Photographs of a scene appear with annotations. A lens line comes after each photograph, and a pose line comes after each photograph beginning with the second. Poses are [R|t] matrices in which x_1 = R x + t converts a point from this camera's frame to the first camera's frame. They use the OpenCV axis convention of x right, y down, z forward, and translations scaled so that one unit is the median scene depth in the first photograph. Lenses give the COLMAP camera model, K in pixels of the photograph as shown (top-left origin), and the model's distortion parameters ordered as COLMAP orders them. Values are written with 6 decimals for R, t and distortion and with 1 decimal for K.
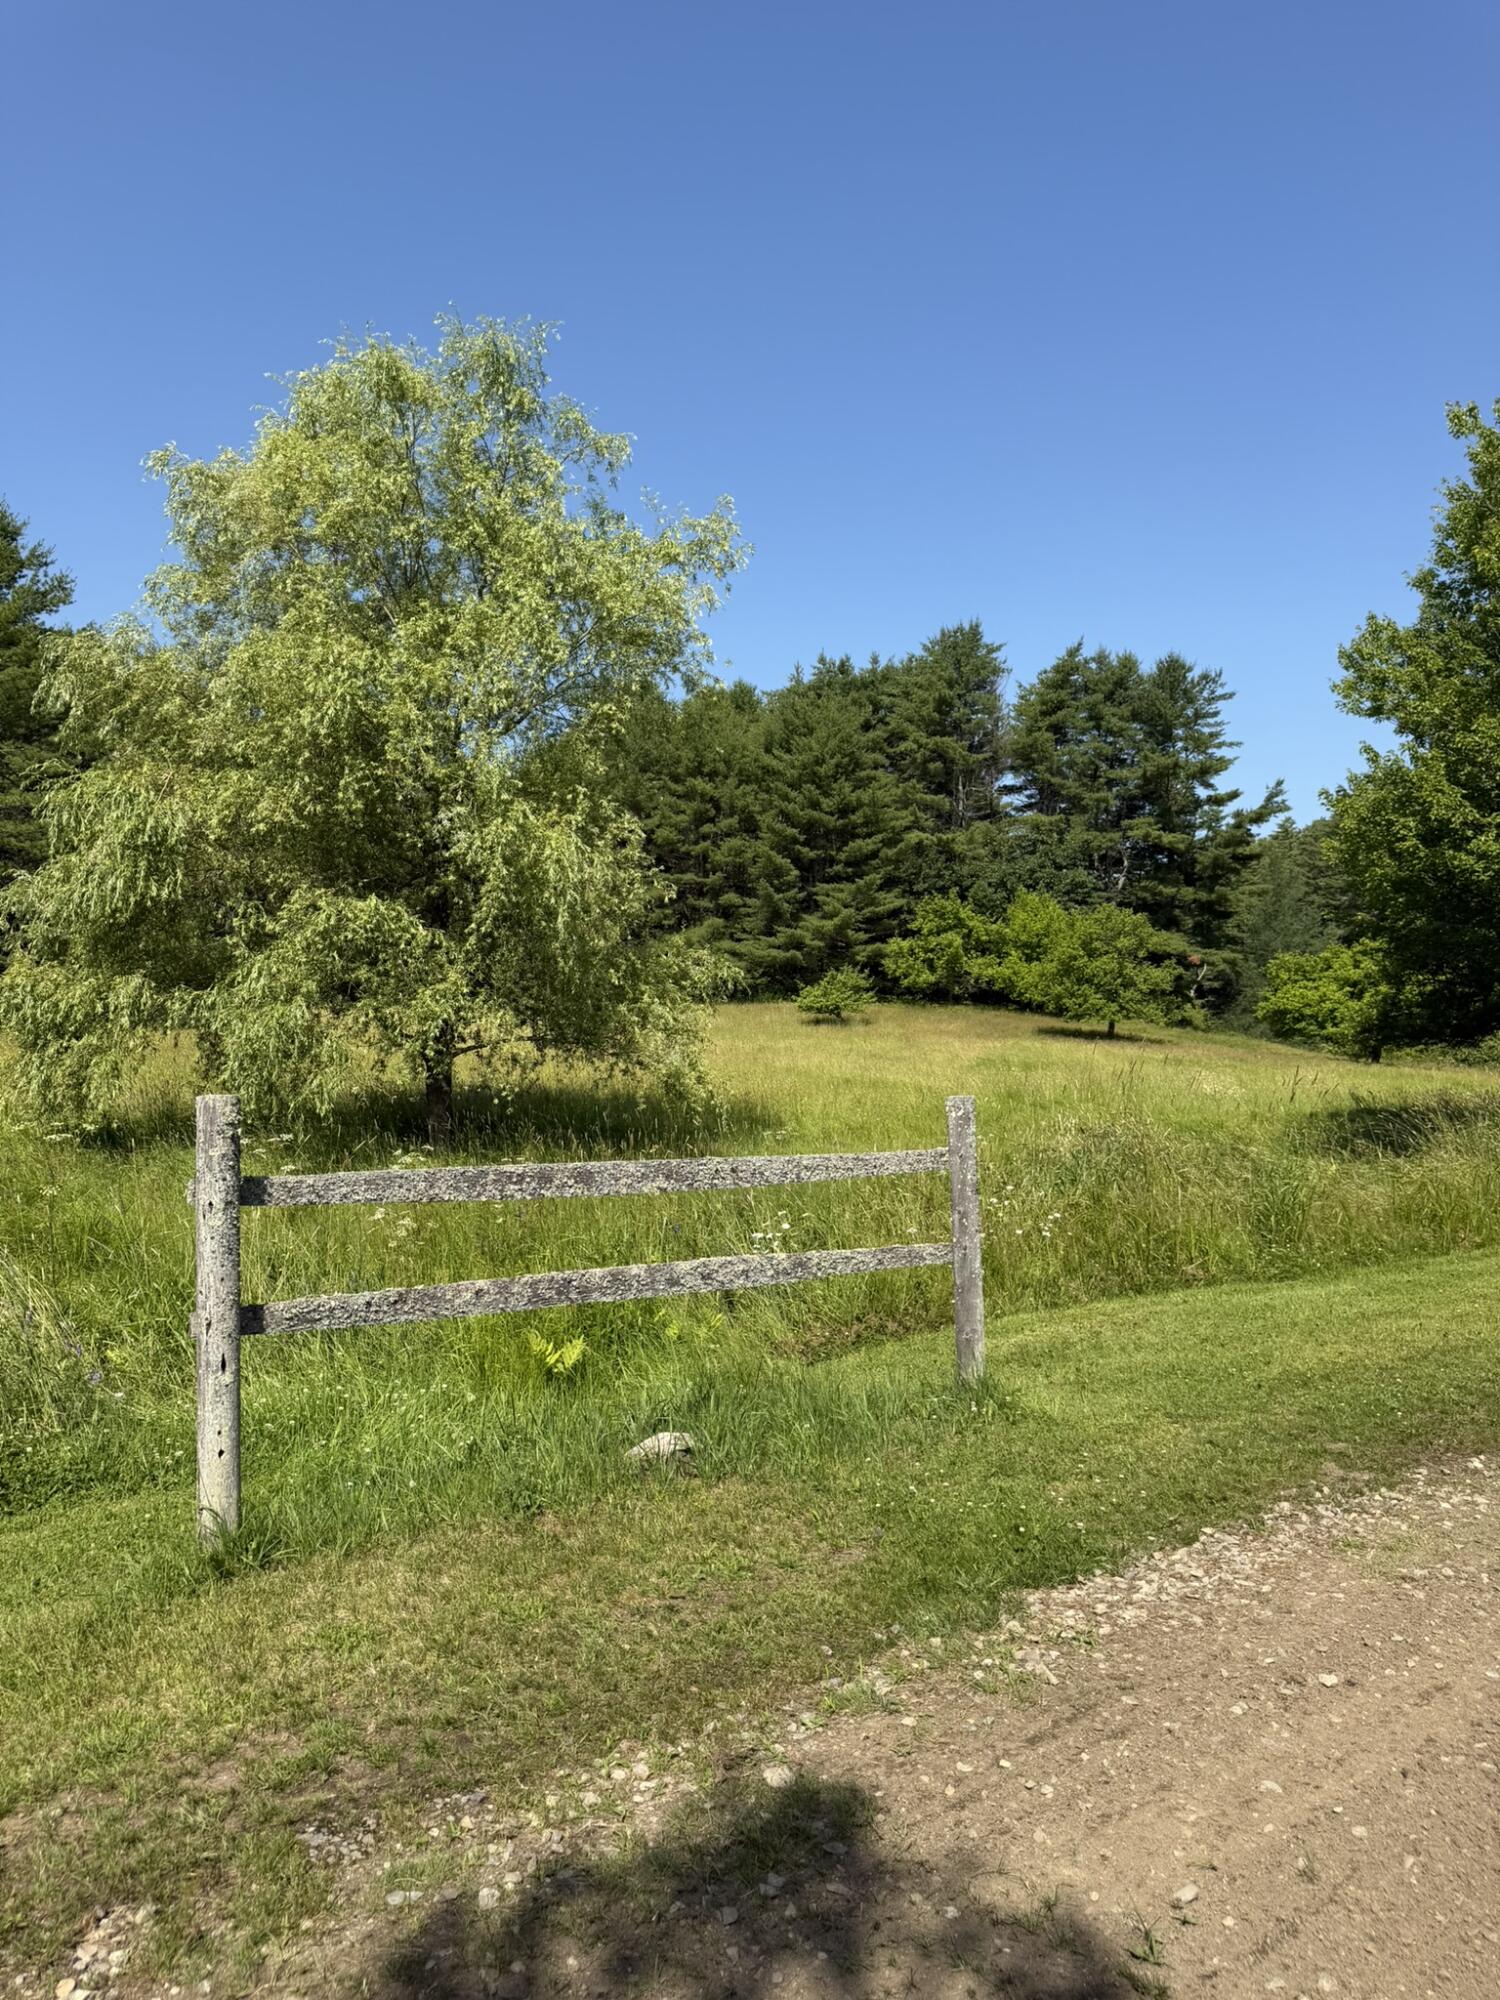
lens RADIAL K [[1397.5, 0, 748.0], [0, 1397.5, 992.4], [0, 0, 1]] dist [0.144992, -0.197918]
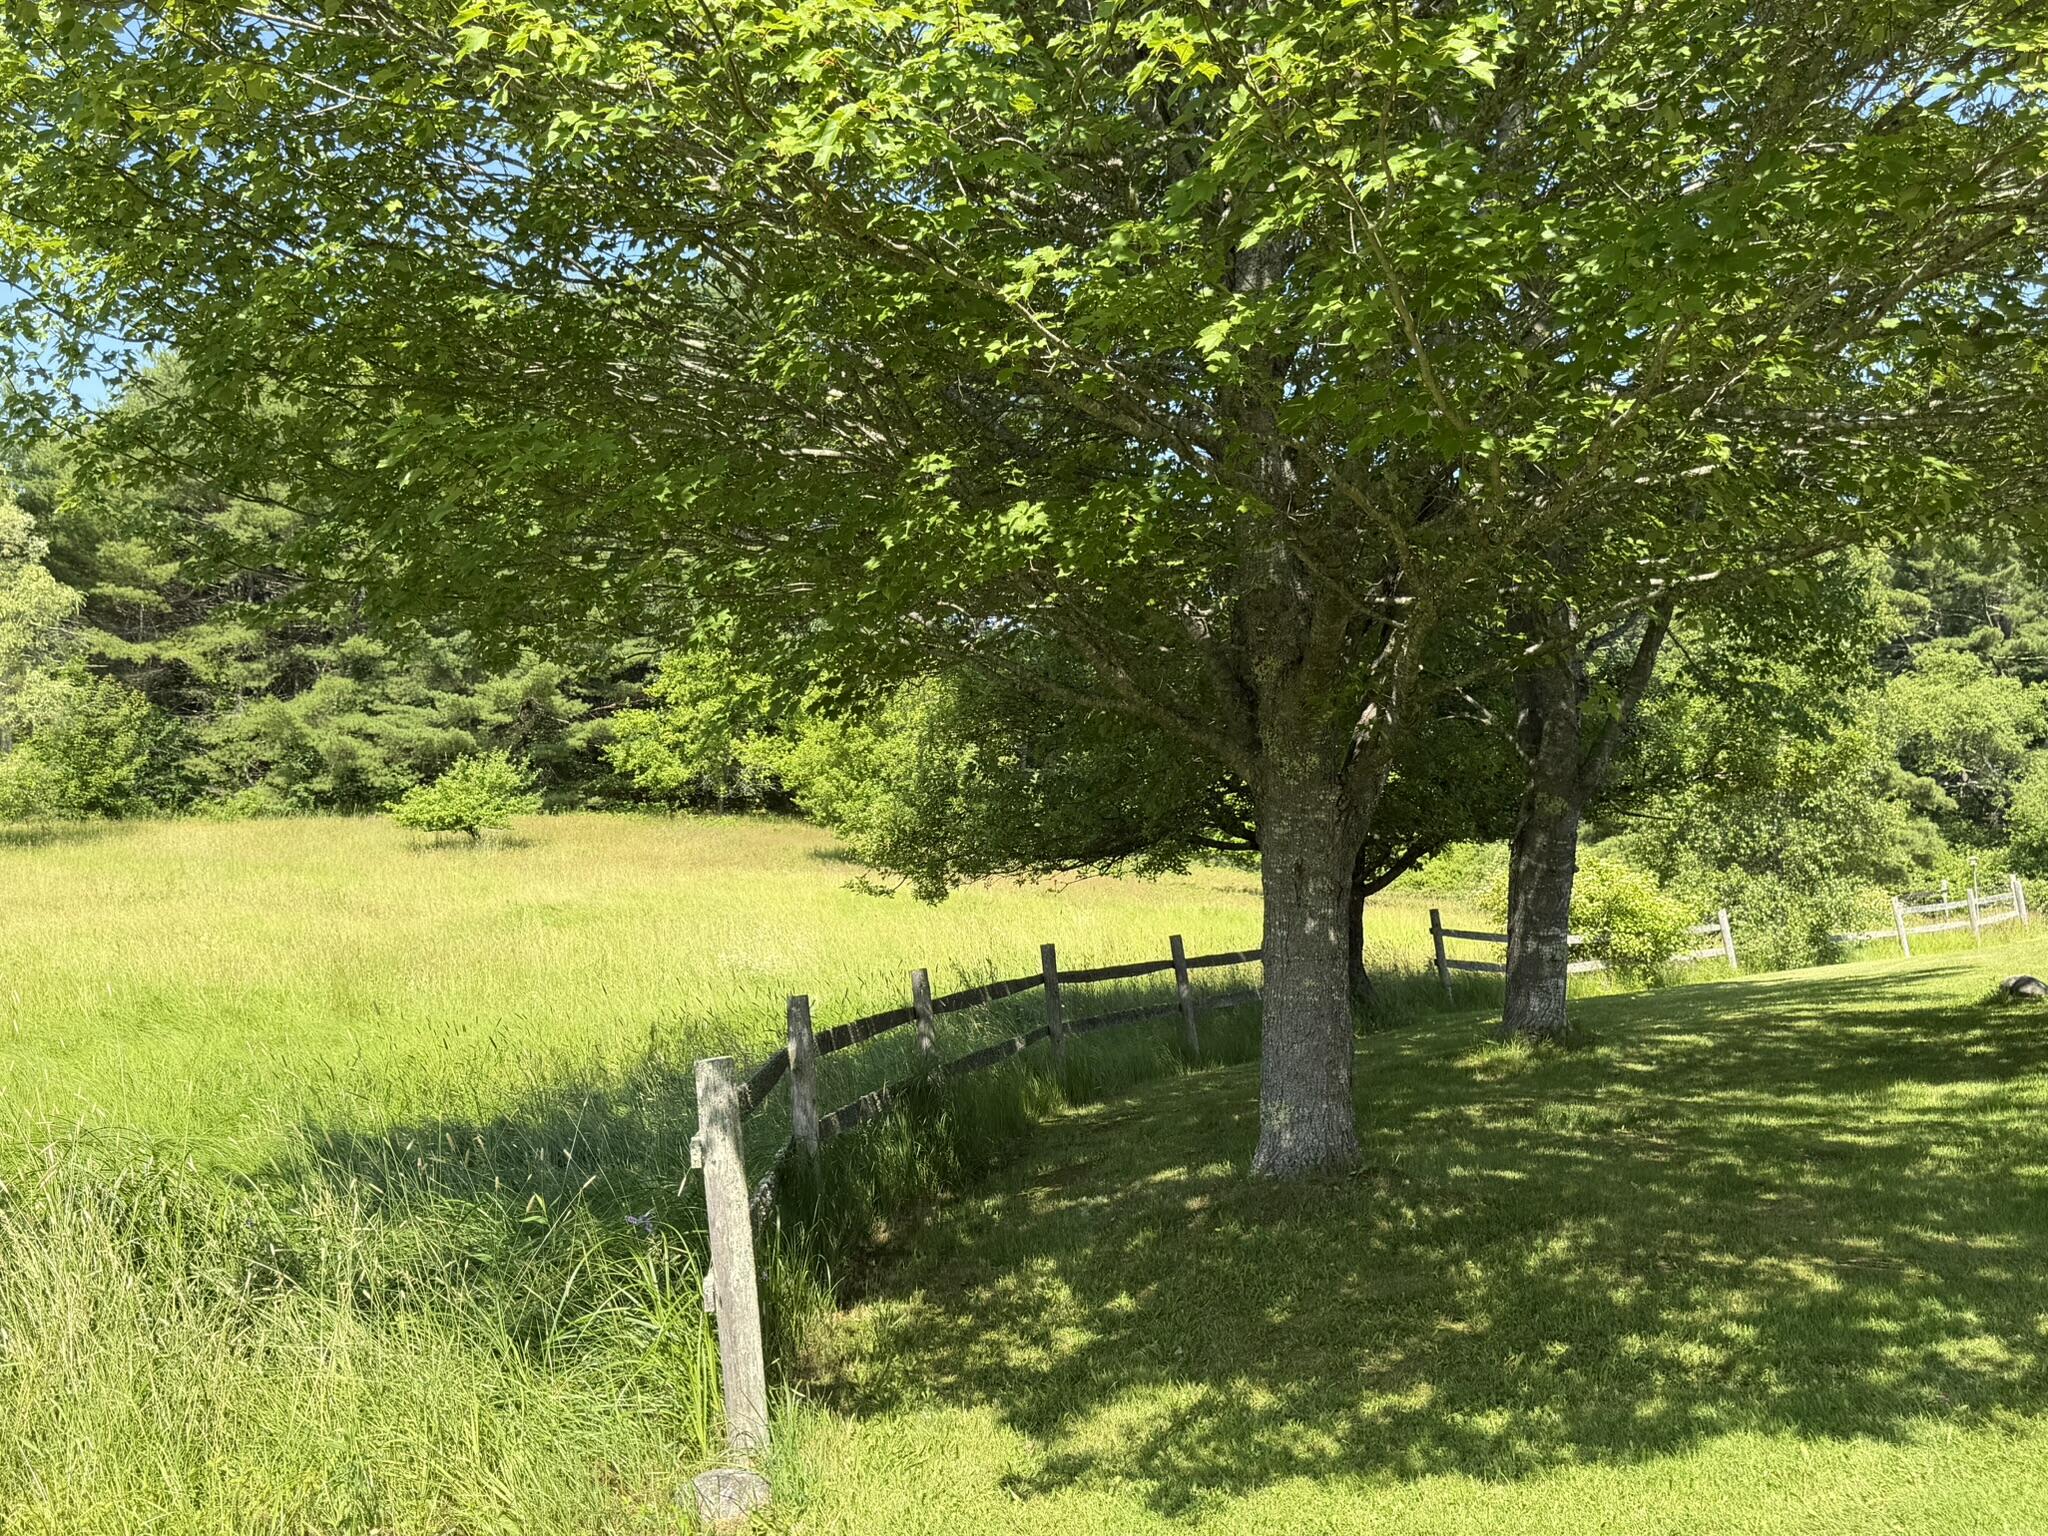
lens RADIAL K [[1935.7, 0, 1030.5], [0, 1935.7, 774.0], [0, 0, 1]] dist [0.185951, -0.423246]
pose [[0.980926, -0.005834, 0.194293, 0.108694], [0.008631, 0.999871, -0.013553, 0.003427], [-0.194189, 0.014971, 0.980850, 0.100412]]
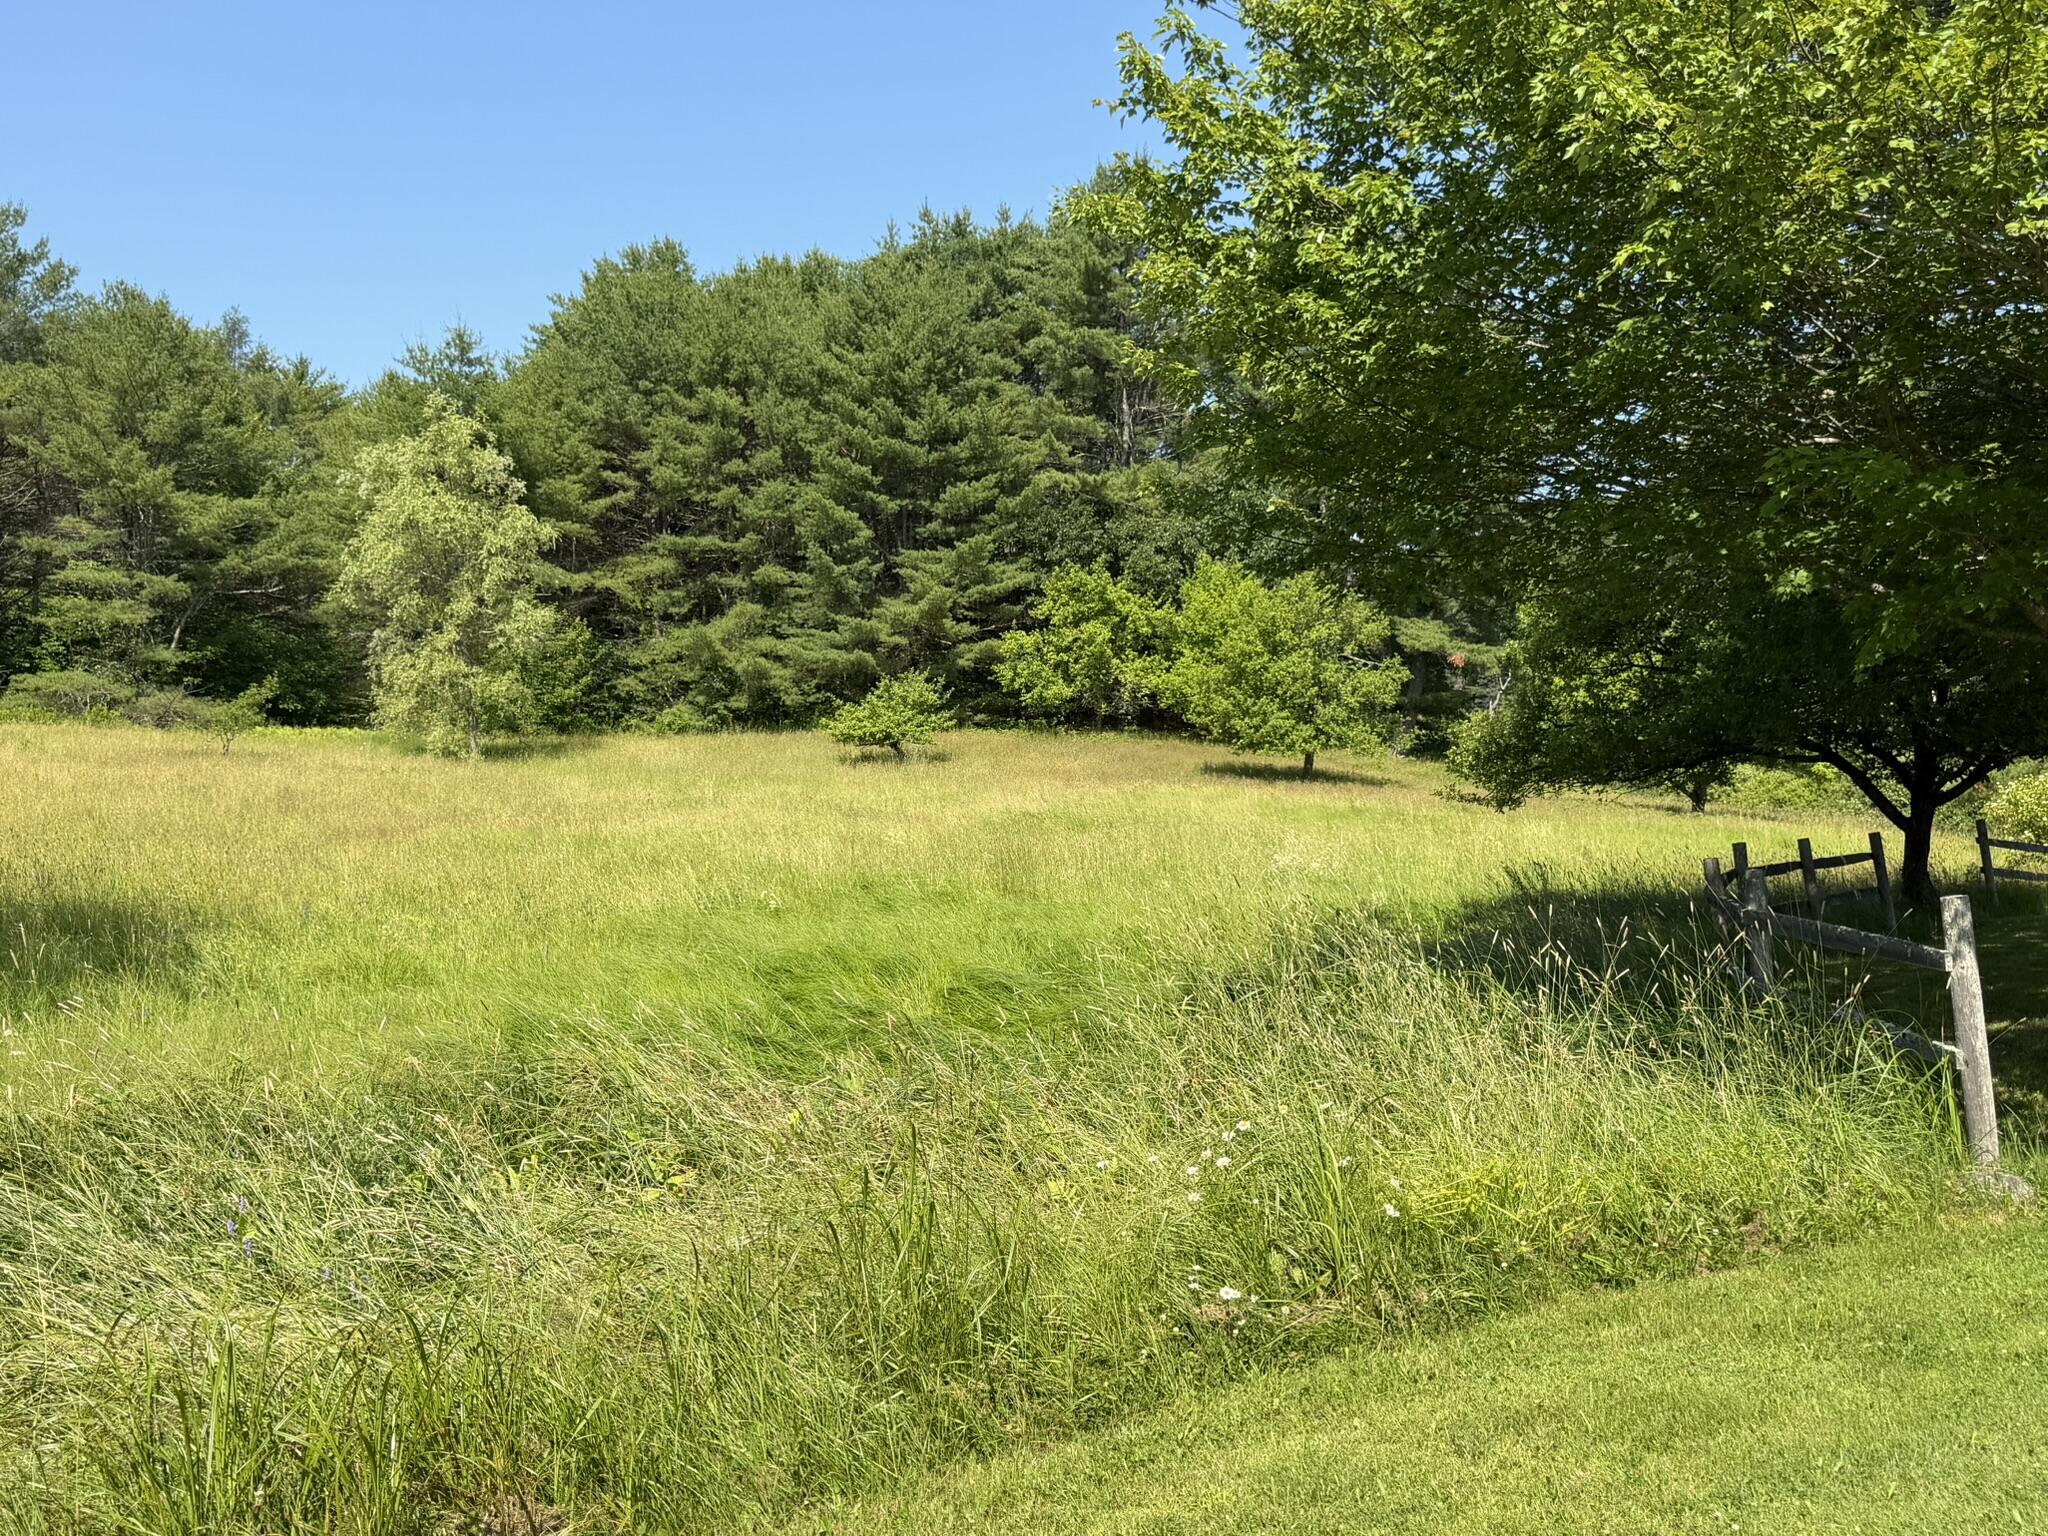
lens RADIAL K [[1935.7, 0, 1030.5], [0, 1935.7, 774.0], [0, 0, 1]] dist [0.185951, -0.423246]
pose [[0.998932, -0.011144, 0.044851, 0.068827], [0.009903, 0.999565, 0.027797, 0.003175], [-0.045141, -0.027323, 0.998607, 0.078329]]
